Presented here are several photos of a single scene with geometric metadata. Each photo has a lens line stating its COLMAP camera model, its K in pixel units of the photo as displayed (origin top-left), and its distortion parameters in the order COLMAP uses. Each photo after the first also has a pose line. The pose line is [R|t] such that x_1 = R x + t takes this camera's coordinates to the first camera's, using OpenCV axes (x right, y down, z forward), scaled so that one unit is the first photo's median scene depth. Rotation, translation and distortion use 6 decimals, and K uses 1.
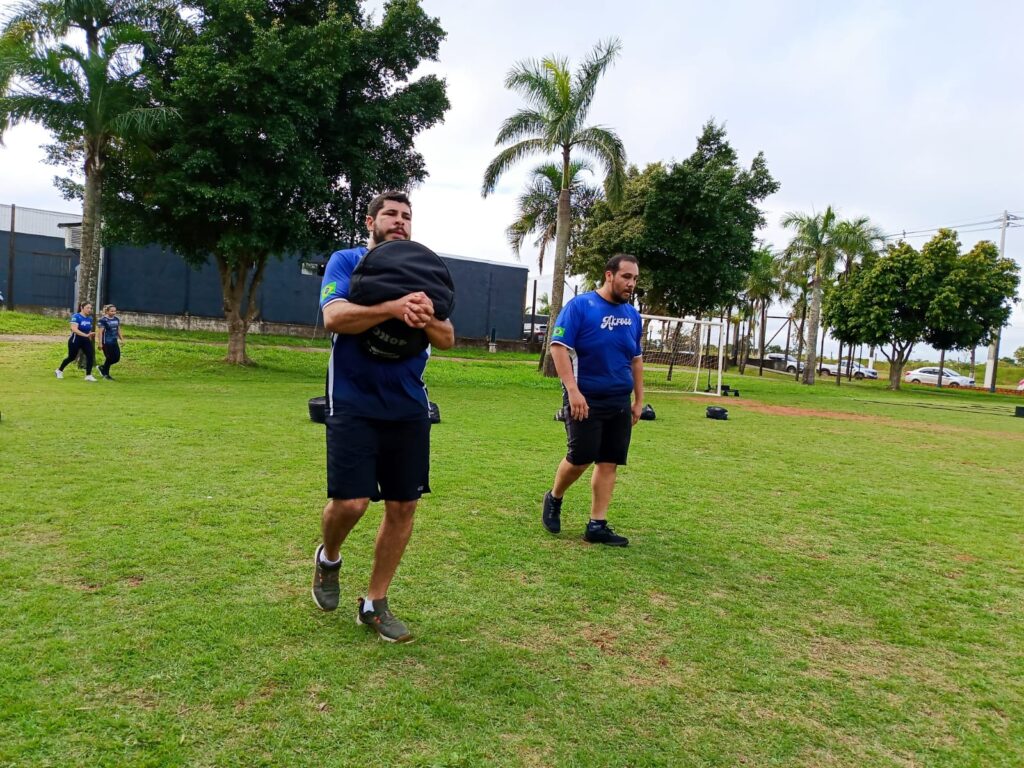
lens RADIAL K [[670.8, 0, 500.3], [0, 670.8, 387.0], [0, 0, 1]] dist [0.058809, -0.063713]
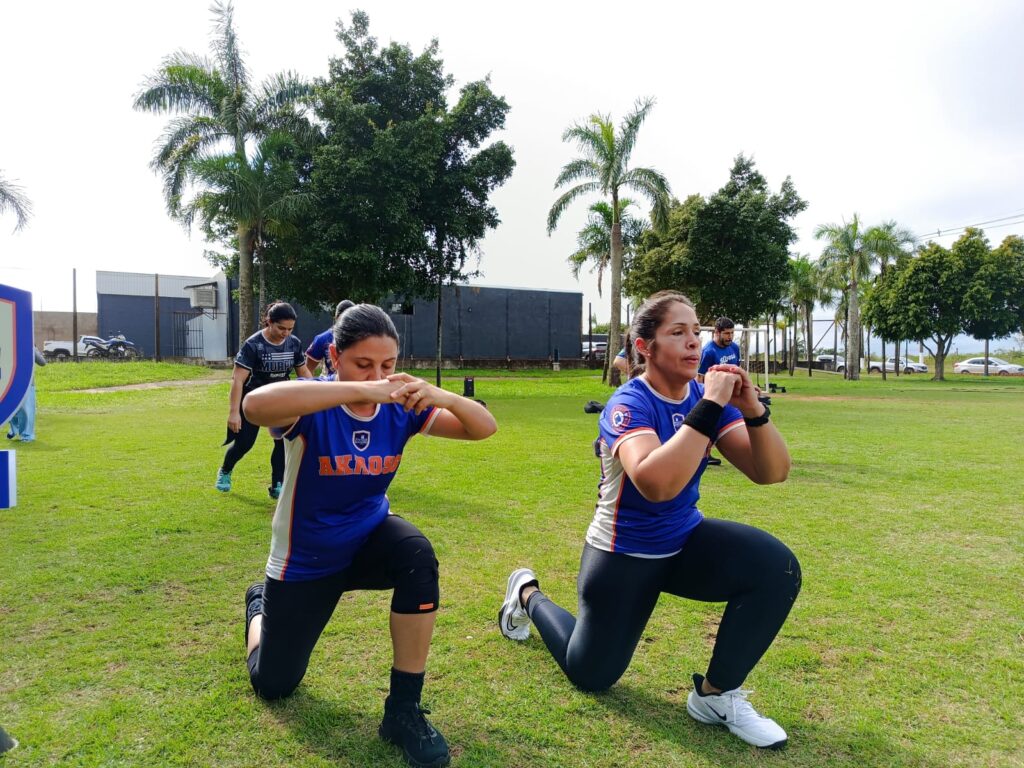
lens RADIAL K [[683.9, 0, 510.2], [0, 683.9, 381.2], [0, 0, 1]] dist [0.061188, -0.079086]
pose [[0.996265, -0.068098, -0.053097, -0.037752], [0.065591, 0.996710, -0.047608, 0.016925], [0.056164, 0.043948, 0.997454, -0.153959]]
